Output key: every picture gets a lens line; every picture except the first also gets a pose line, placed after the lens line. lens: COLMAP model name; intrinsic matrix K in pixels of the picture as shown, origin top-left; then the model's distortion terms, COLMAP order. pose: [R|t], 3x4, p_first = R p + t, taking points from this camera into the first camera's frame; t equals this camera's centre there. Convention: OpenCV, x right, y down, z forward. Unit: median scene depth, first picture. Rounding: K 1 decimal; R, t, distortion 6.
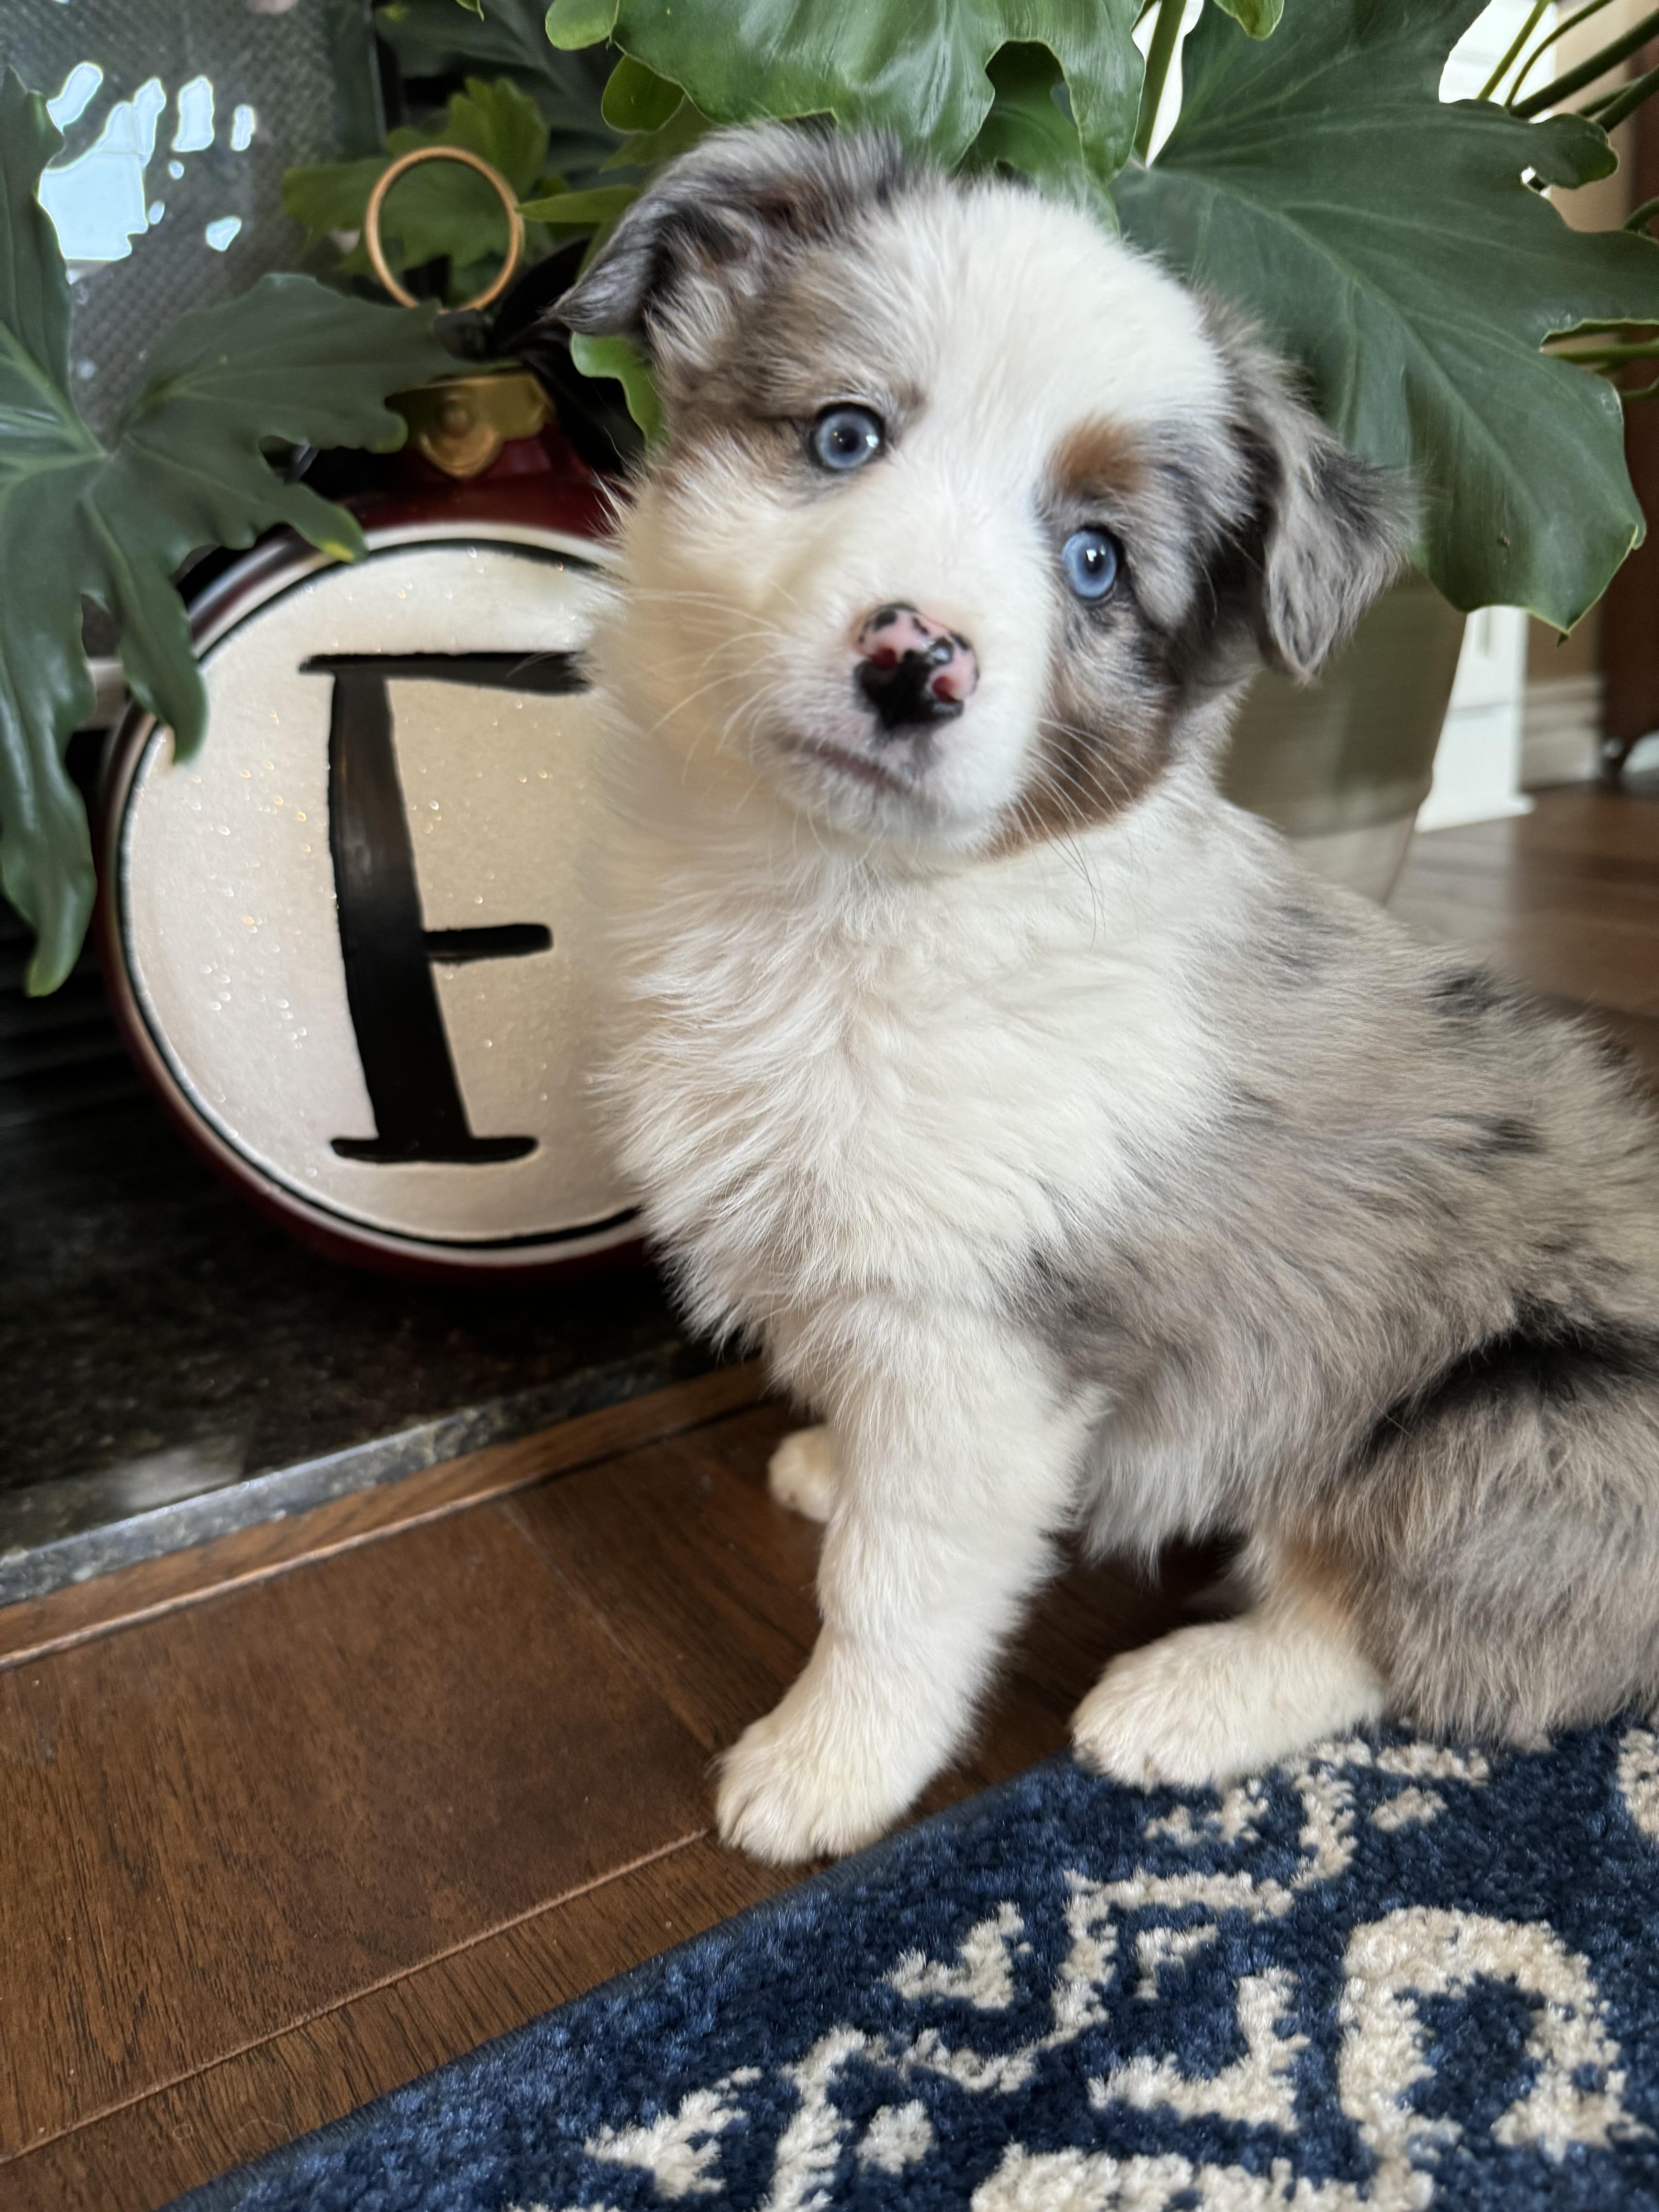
lens RADIAL K [[1625.2, 0, 829.5], [0, 1625.2, 1106.0], [0, 0, 1]] dist [-0.050636, 0.003526]
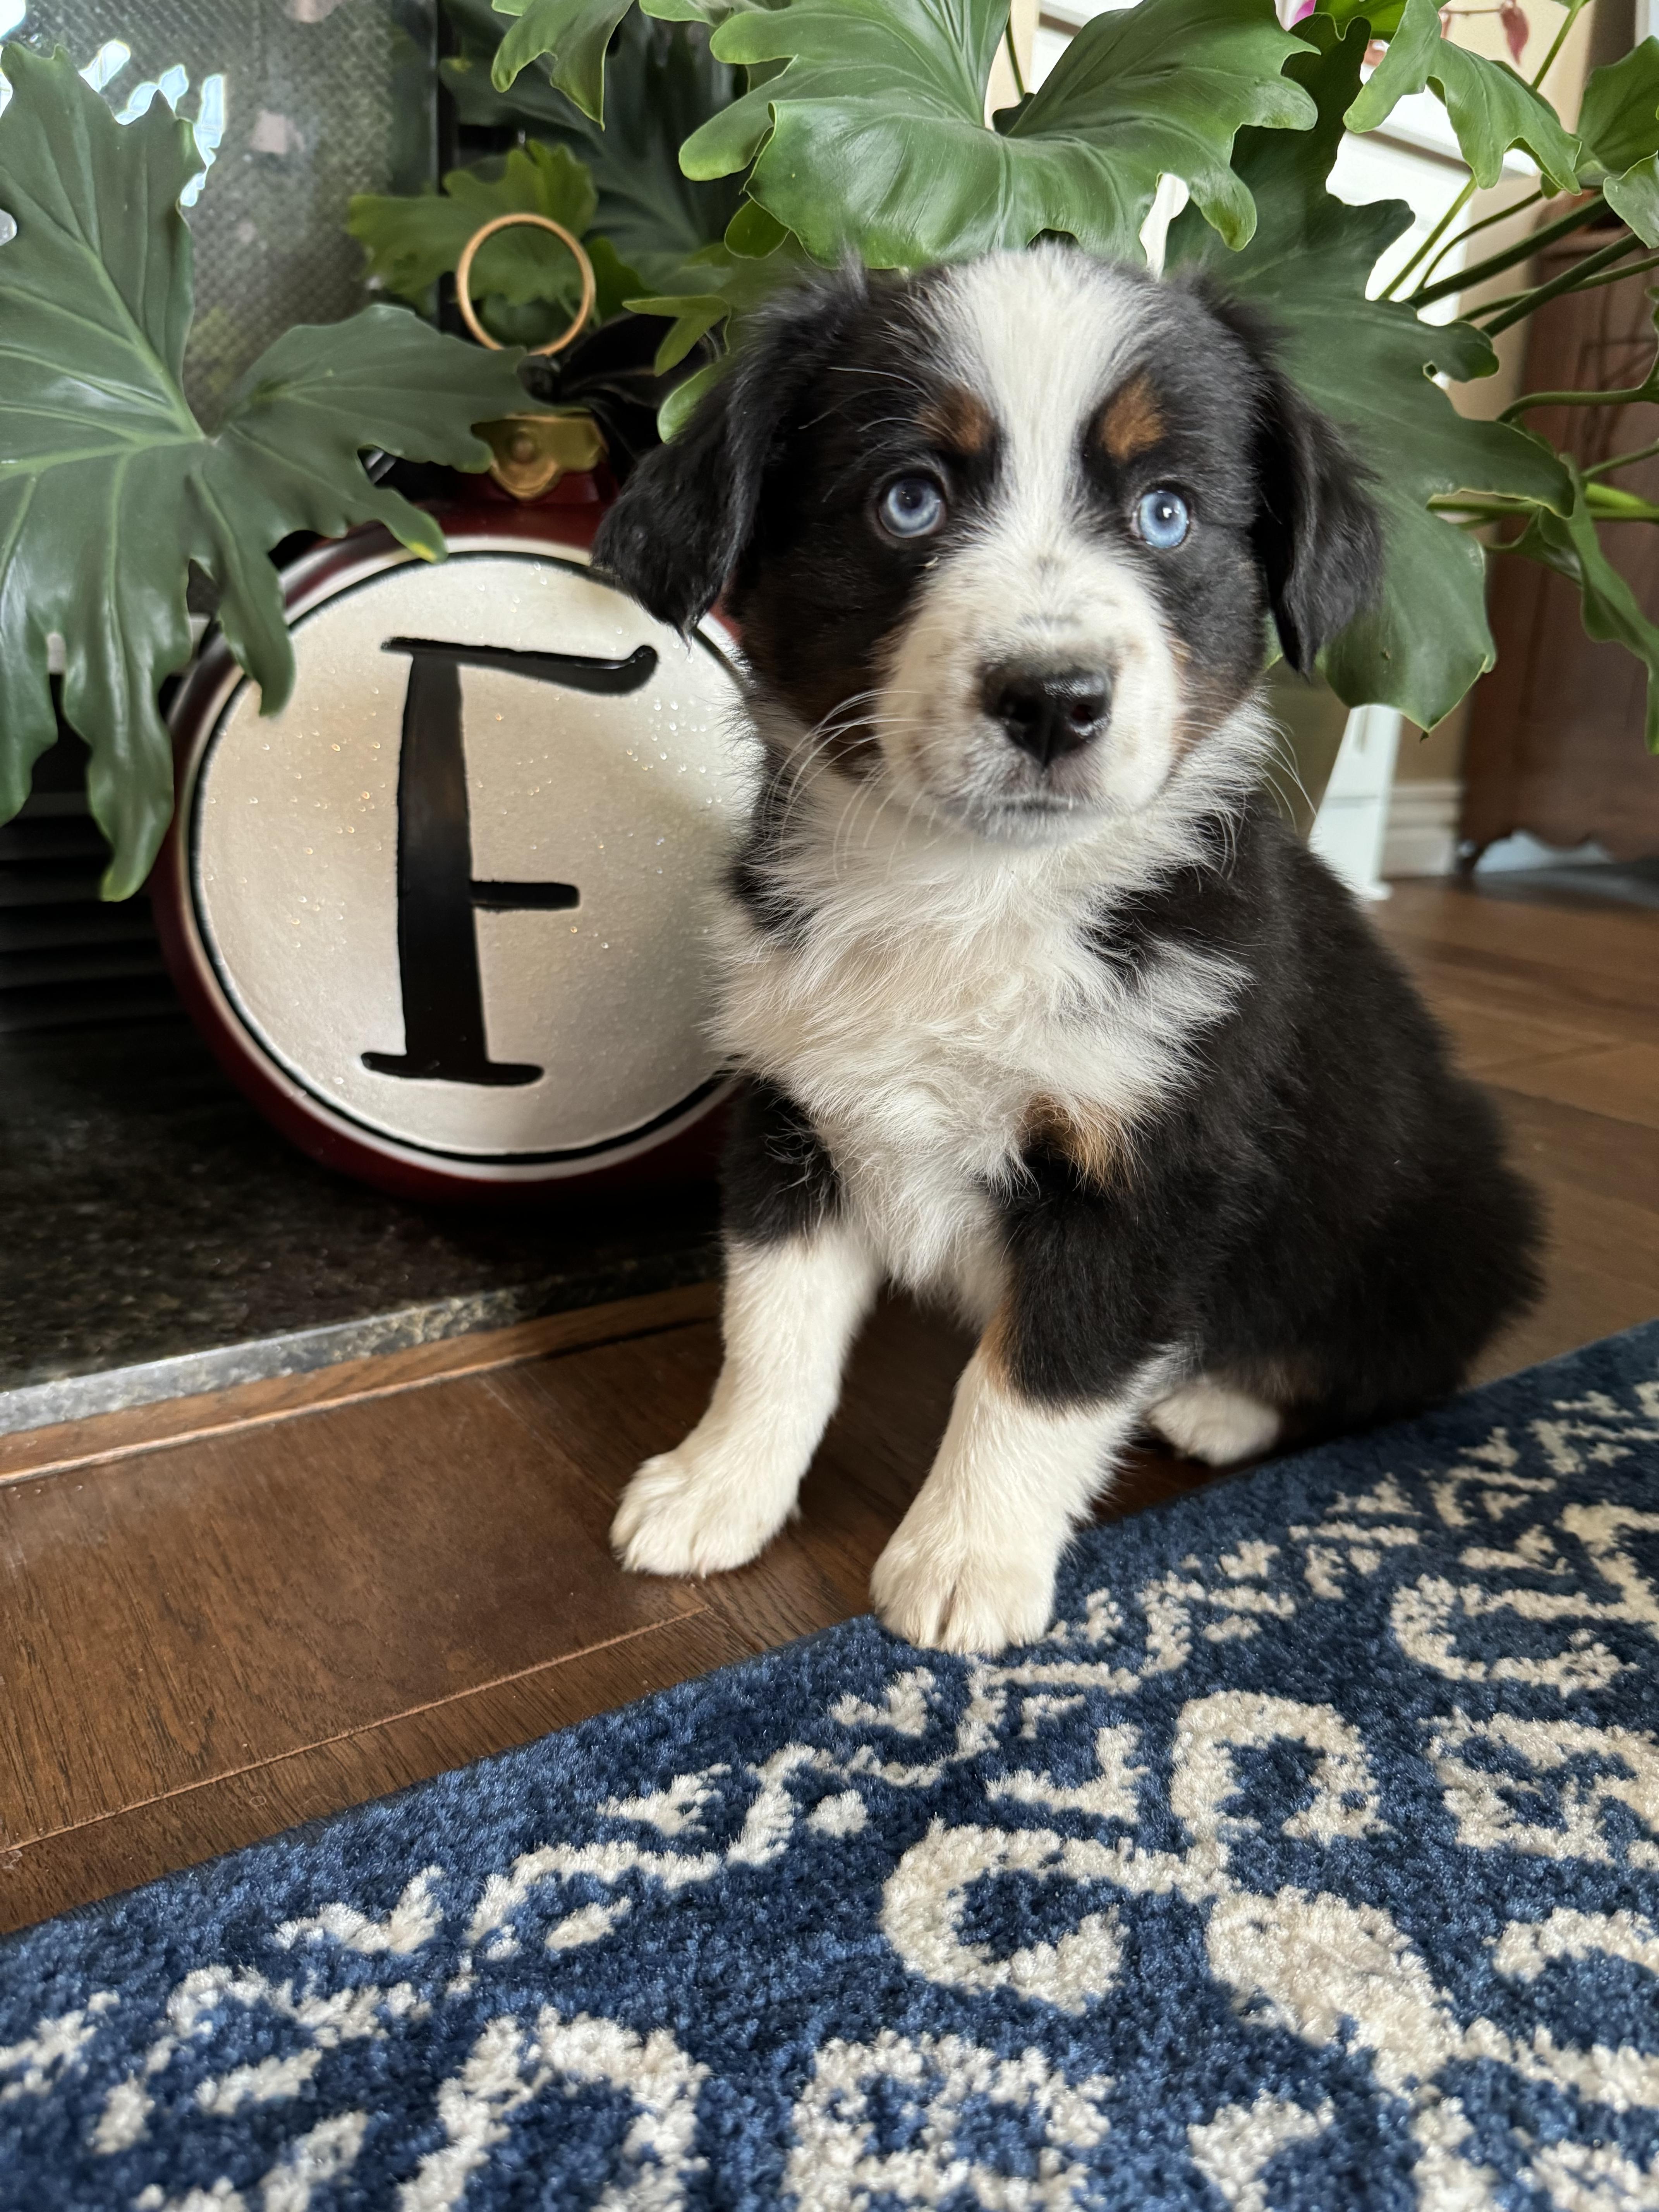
lens RADIAL K [[1625.2, 0, 829.5], [0, 1625.2, 1106.0], [0, 0, 1]] dist [-0.050636, 0.003526]
pose [[0.991786, 0.093922, 0.086828, -0.106338], [-0.092123, 0.995446, -0.024510, 0.081026], [-0.088735, 0.016309, 0.995922, -0.257949]]
